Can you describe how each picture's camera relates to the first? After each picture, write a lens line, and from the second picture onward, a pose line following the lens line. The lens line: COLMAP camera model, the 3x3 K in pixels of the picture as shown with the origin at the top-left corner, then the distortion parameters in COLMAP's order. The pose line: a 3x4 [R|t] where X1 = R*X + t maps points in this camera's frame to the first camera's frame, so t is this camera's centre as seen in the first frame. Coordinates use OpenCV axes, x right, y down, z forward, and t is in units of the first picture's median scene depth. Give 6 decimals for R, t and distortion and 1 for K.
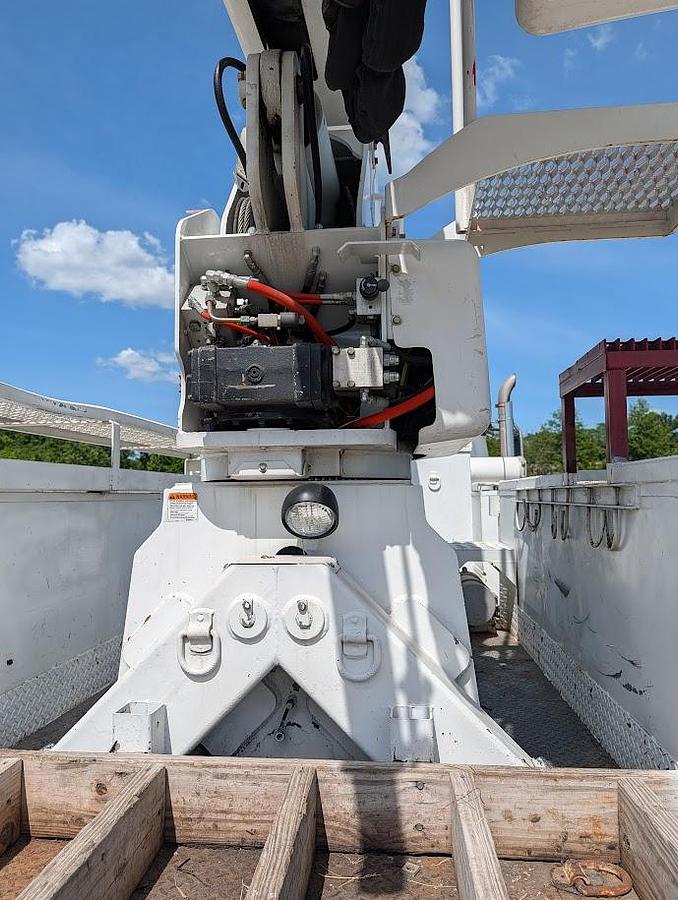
lens RADIAL K [[654.0, 0, 339.1], [0, 654.0, 463.0], [0, 0, 1]] dist [0.001561, 0.006598]
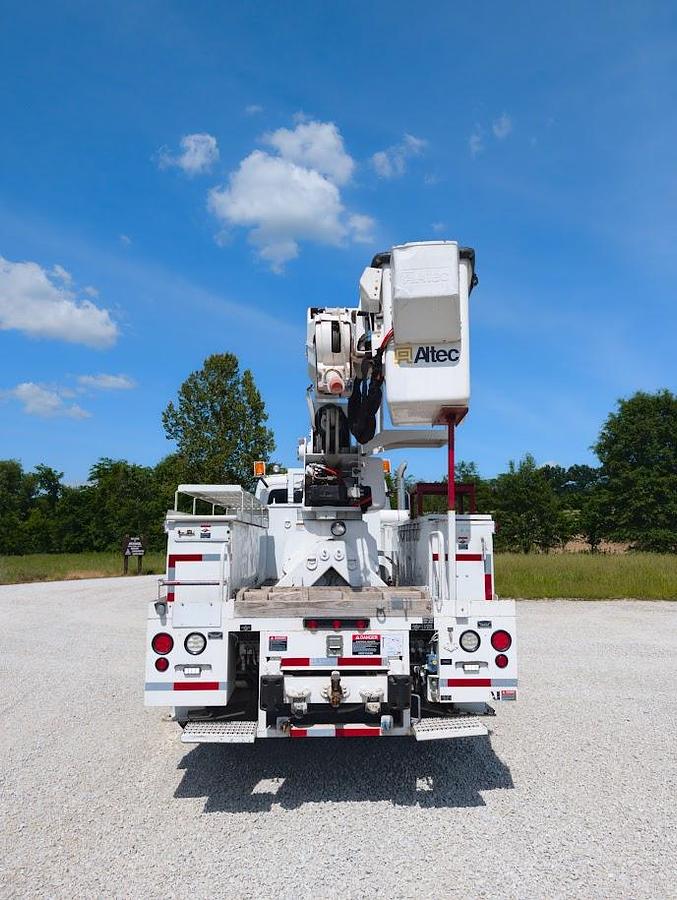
lens RADIAL K [[661.3, 0, 351.4], [0, 661.3, 450.2], [0, 0, 1]] dist [-0.000041, 0.001239]
pose [[0.987552, 0.034730, 0.153409, -0.545938], [-0.021329, 0.995879, -0.088153, -0.037876], [-0.155838, 0.083783, 0.984223, -2.679694]]
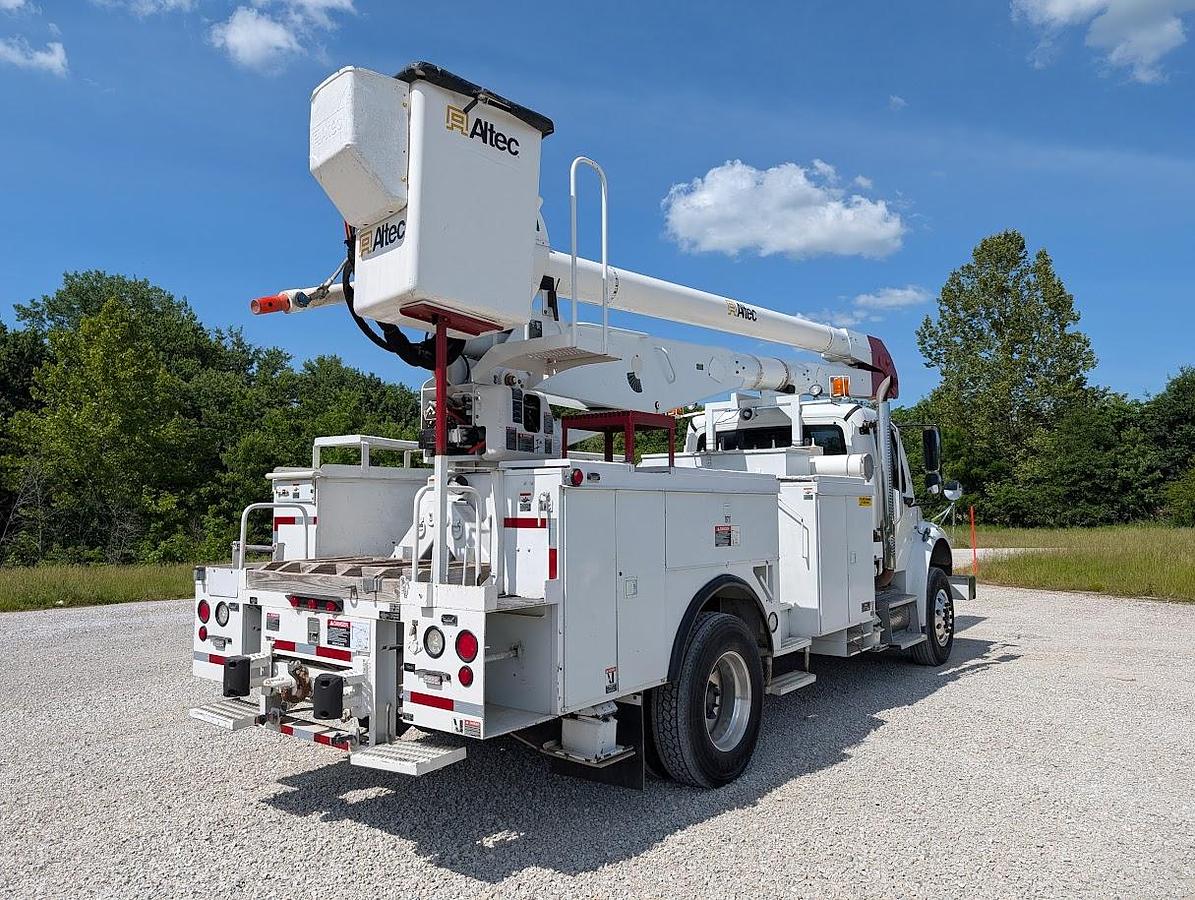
lens RADIAL K [[868.4, 0, 588.3], [0, 868.4, 450.0], [0, 0, 1]] dist [0.001561, 0.006598]
pose [[0.850310, -0.024319, -0.525720, 2.300085], [0.018269, 0.999694, -0.016696, 0.000212], [0.525965, 0.004592, 0.850494, -1.813977]]
